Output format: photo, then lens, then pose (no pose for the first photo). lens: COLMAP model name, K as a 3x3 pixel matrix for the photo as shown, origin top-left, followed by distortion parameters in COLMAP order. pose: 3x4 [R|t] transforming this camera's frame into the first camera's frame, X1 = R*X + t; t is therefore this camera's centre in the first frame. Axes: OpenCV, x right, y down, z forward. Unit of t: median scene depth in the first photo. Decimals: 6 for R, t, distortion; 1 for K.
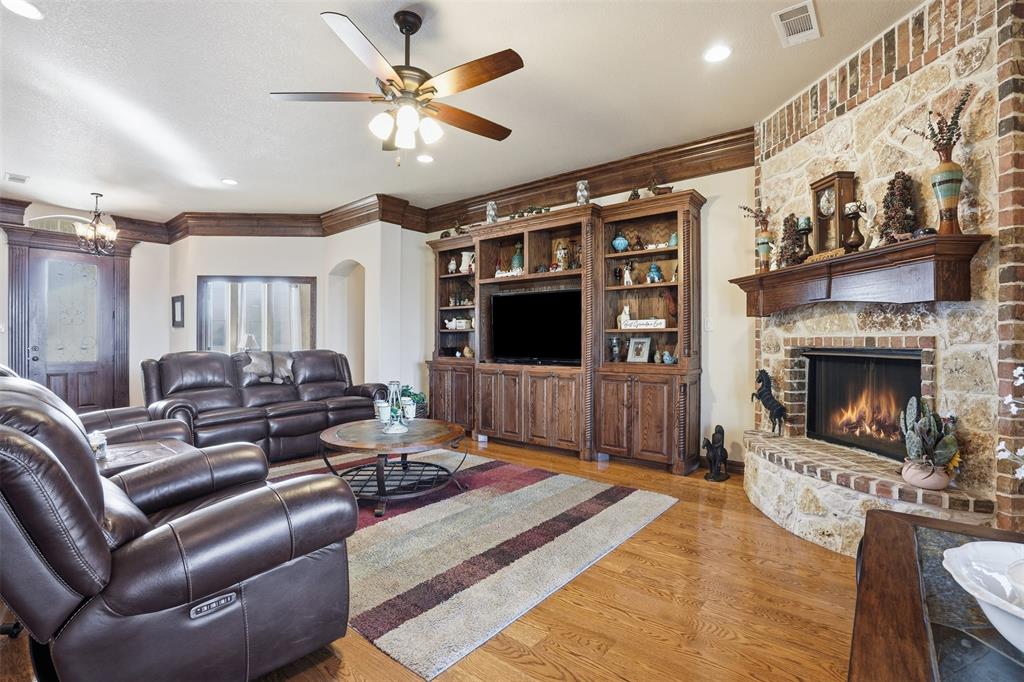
lens RADIAL K [[475.4, 0, 505.2], [0, 475.4, 344.4], [0, 0, 1]] dist [-0.034805, 0.003810]
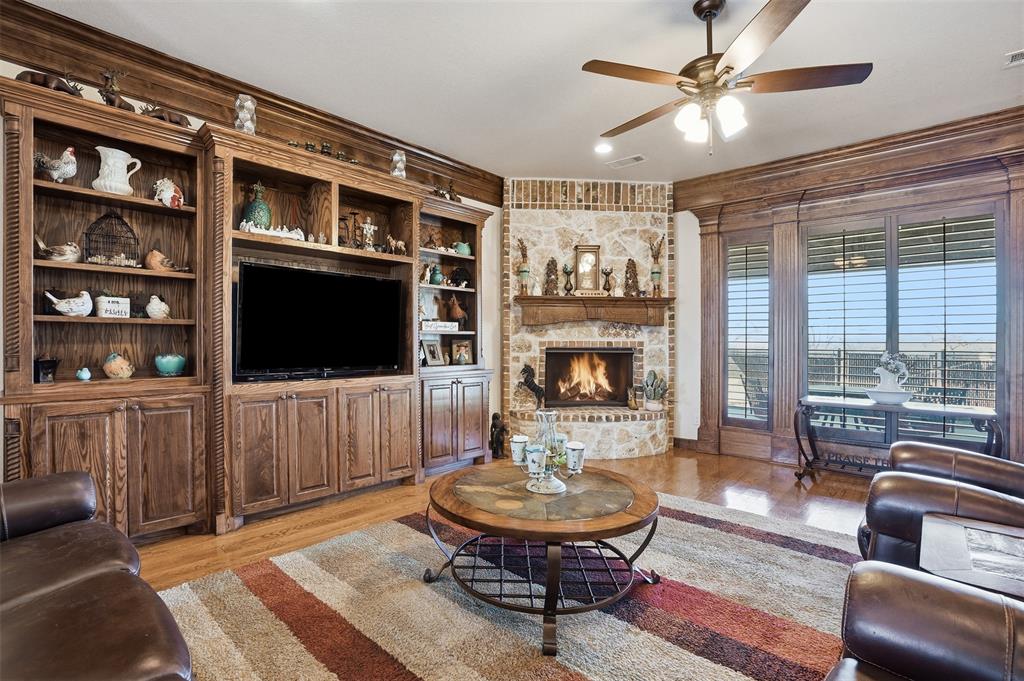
lens RADIAL K [[475.4, 0, 515.1], [0, 475.4, 344.4], [0, 0, 1]] dist [-0.034805, 0.003810]
pose [[0.047567, -0.007408, 0.998841, -0.982648], [0.003505, 0.999968, 0.007249, -0.016548], [-0.998862, 0.003156, 0.047591, 1.135609]]
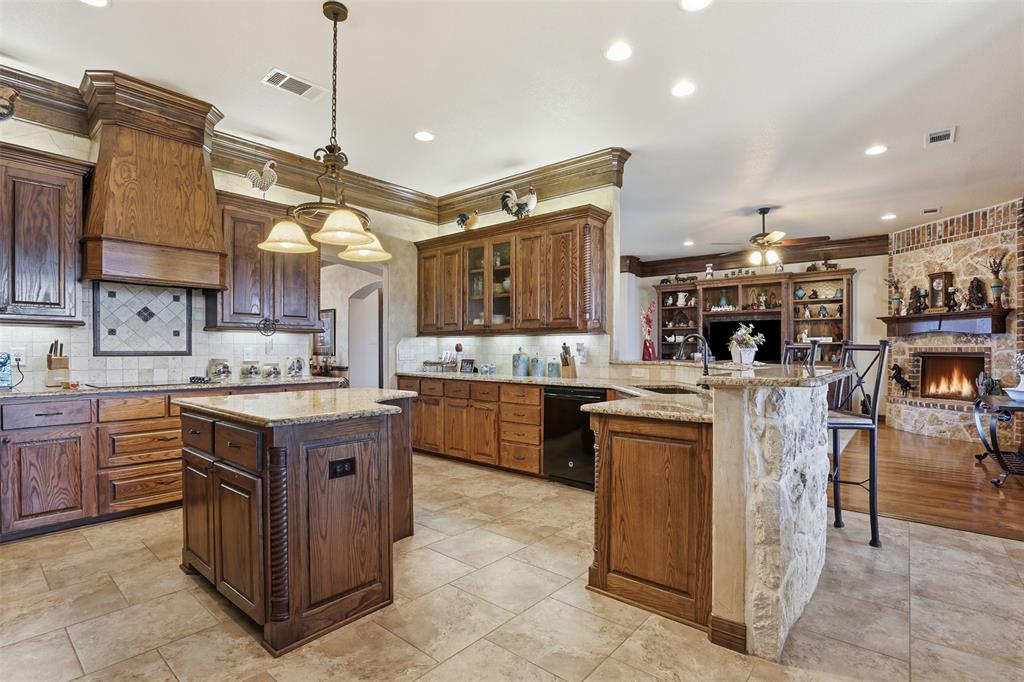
lens RADIAL K [[475.4, 0, 506.2], [0, 475.4, 355.5], [0, 0, 1]] dist [-0.034805, 0.003810]
pose [[0.999376, -0.000588, -0.035304, -1.172255], [0.000802, 0.999981, 0.006049, 0.007429], [0.035300, -0.006073, 0.999358, -1.151786]]
